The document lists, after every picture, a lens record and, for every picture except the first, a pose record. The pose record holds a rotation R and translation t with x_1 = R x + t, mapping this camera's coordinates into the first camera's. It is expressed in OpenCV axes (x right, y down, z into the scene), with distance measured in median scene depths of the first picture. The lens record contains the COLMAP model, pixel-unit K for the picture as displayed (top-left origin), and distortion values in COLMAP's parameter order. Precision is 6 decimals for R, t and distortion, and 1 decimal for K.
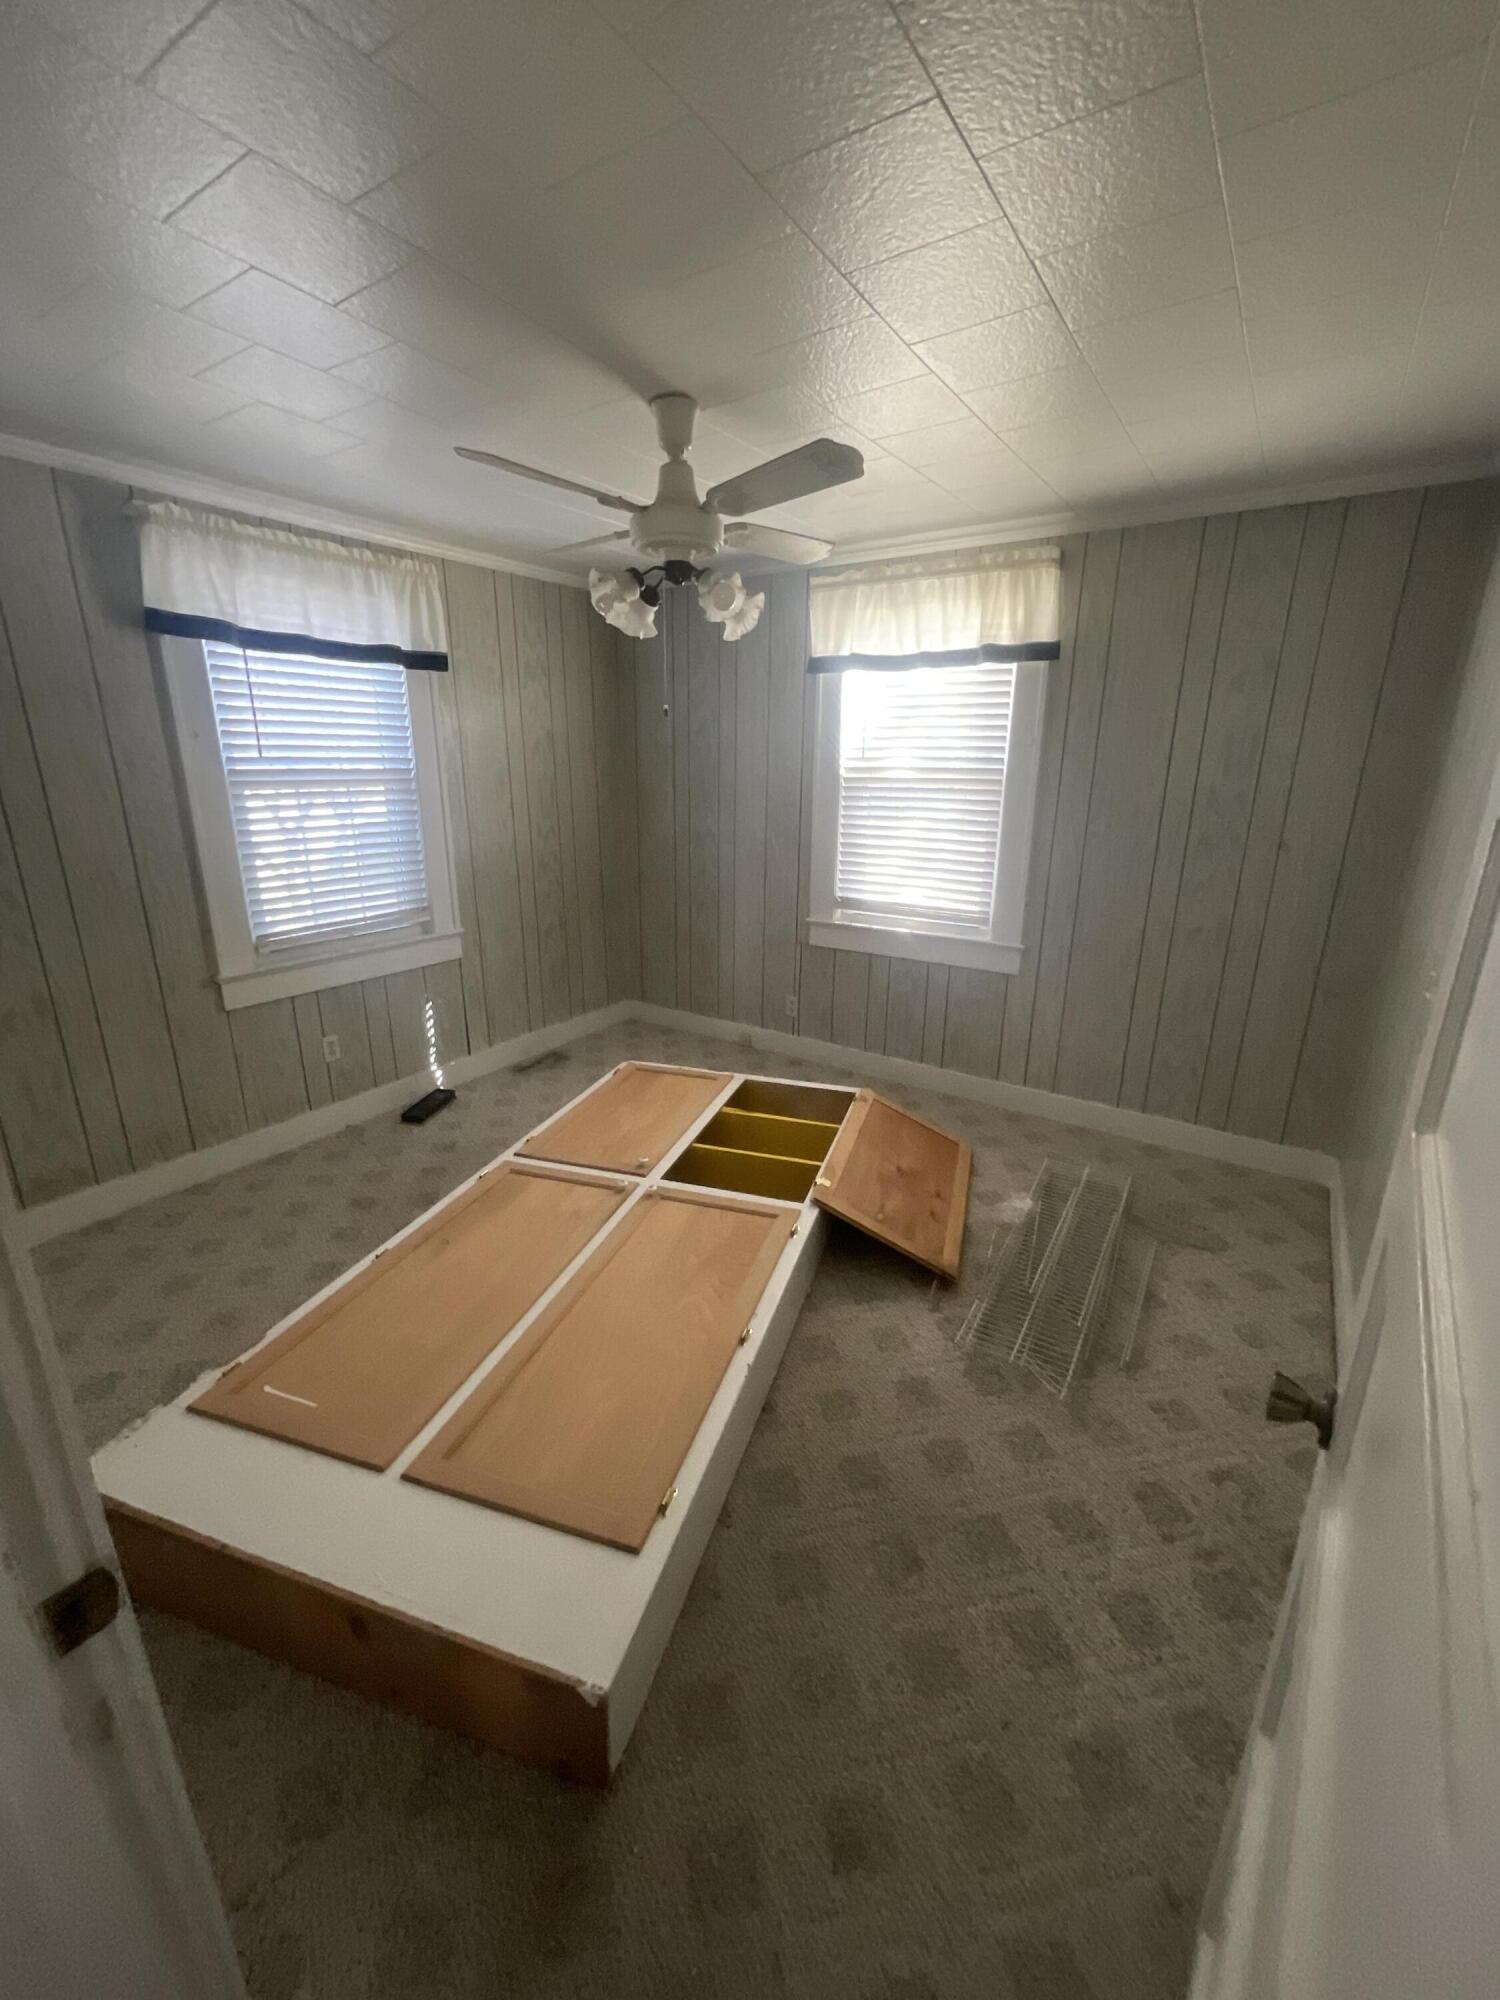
lens RADIAL K [[804.3, 0, 749.9], [0, 804.3, 994.3], [0, 0, 1]] dist [-0.007231, 0.001373]
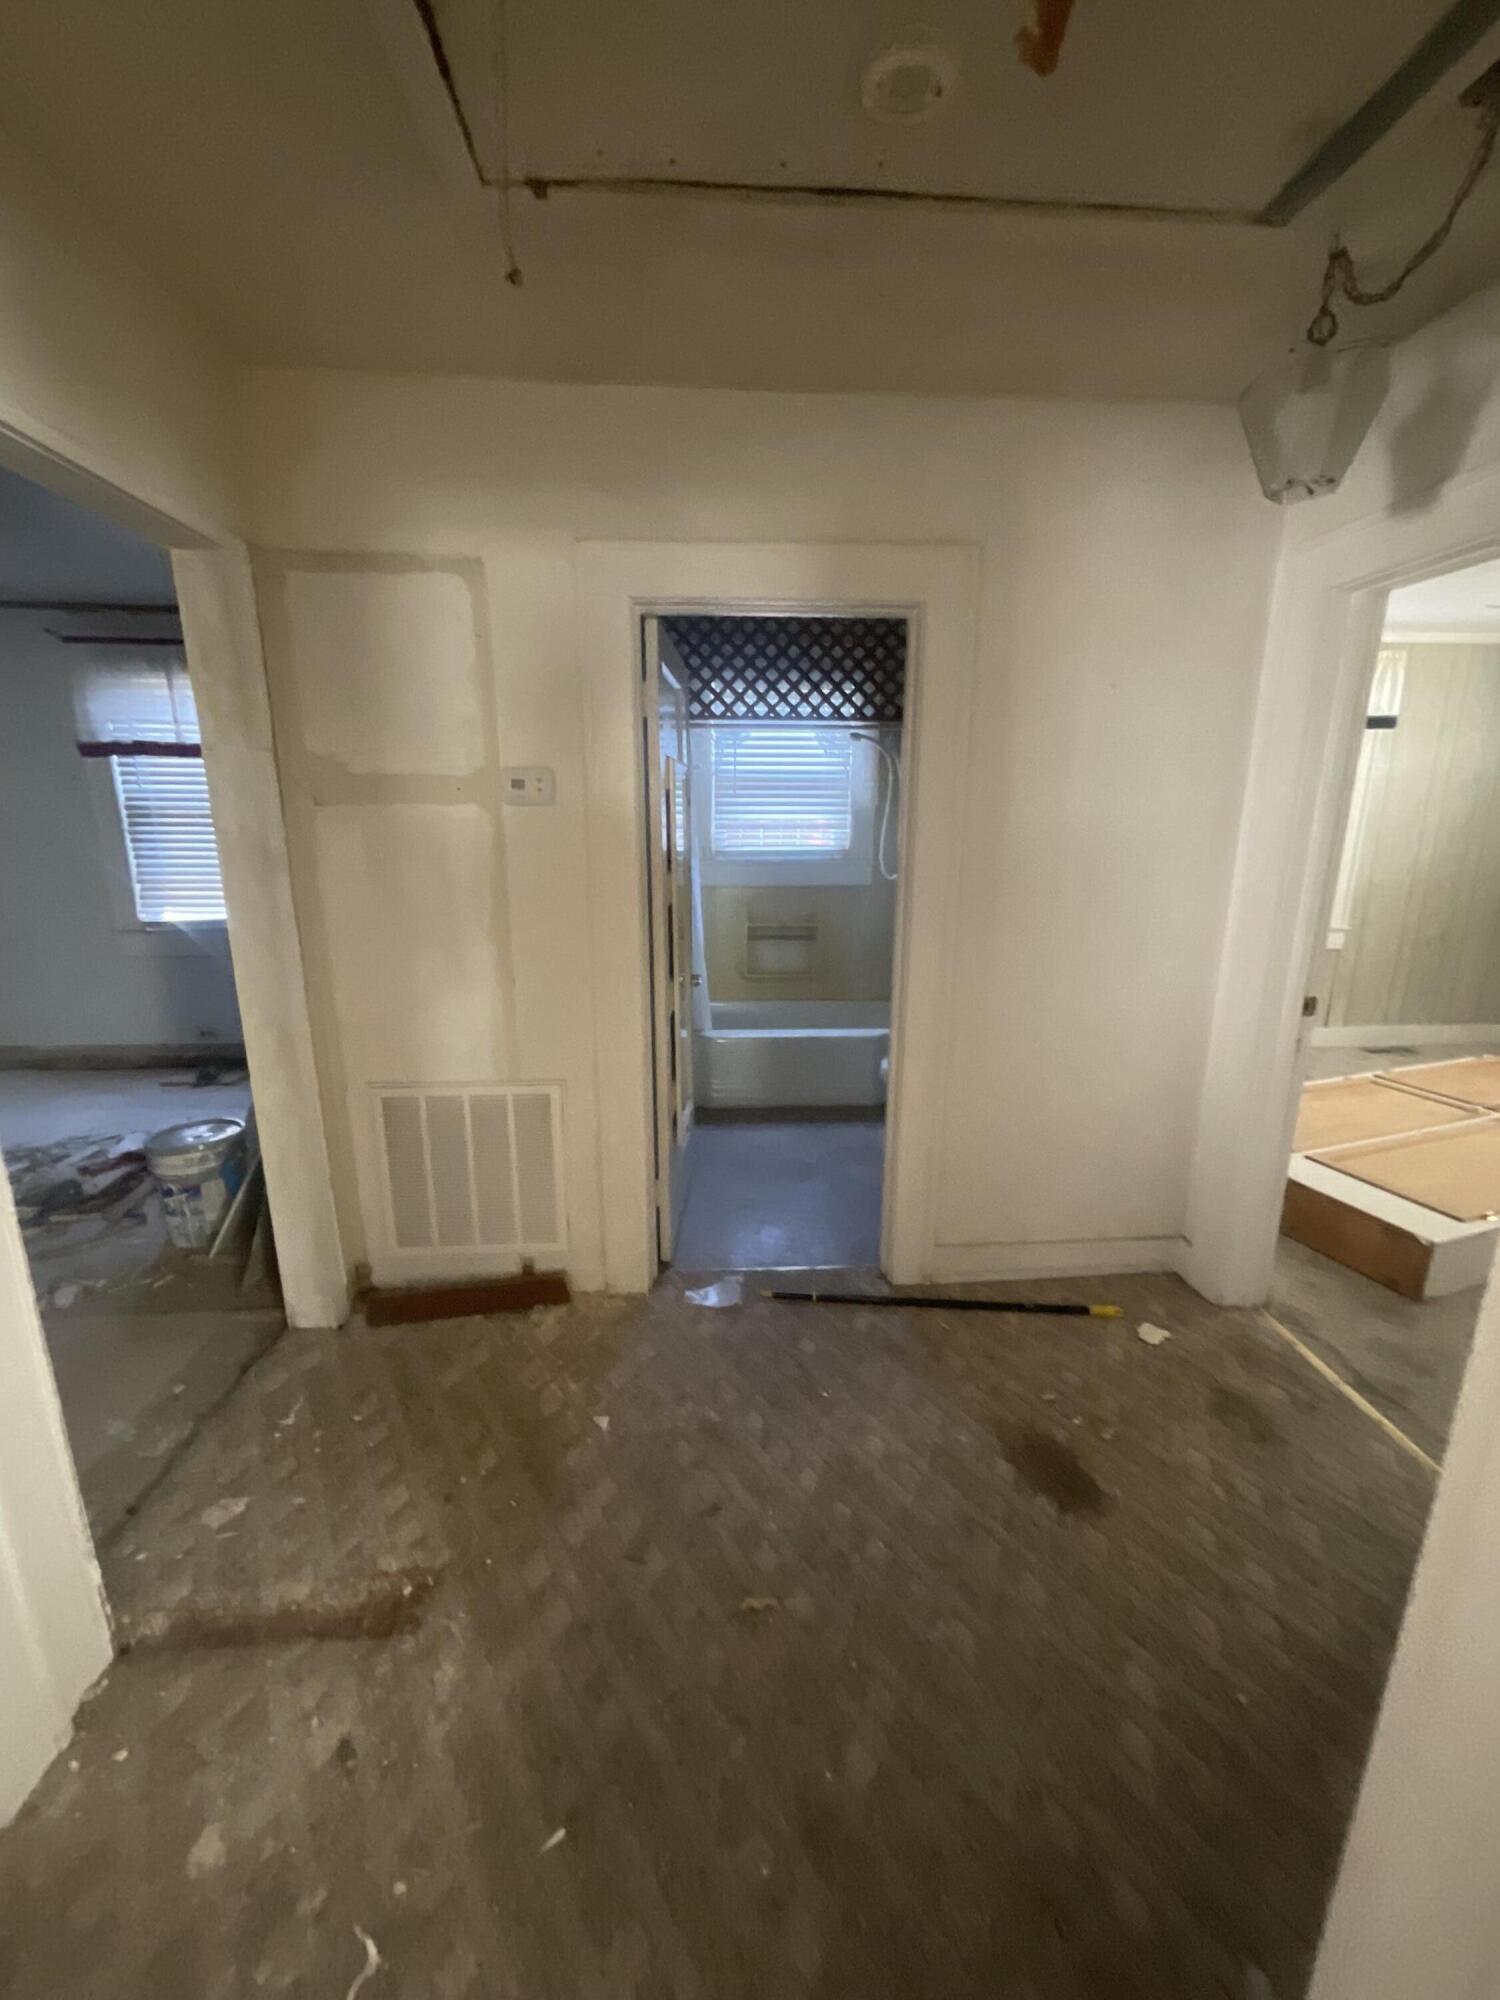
lens RADIAL K [[804.3, 0, 754.0], [0, 804.3, 1002.0], [0, 0, 1]] dist [-0.007231, 0.001373]
pose [[0.614868, 0.175781, -0.768790, 0.060809], [-0.226992, 0.973036, 0.040936, 0.194010], [0.755256, 0.149339, 0.638189, -0.501728]]
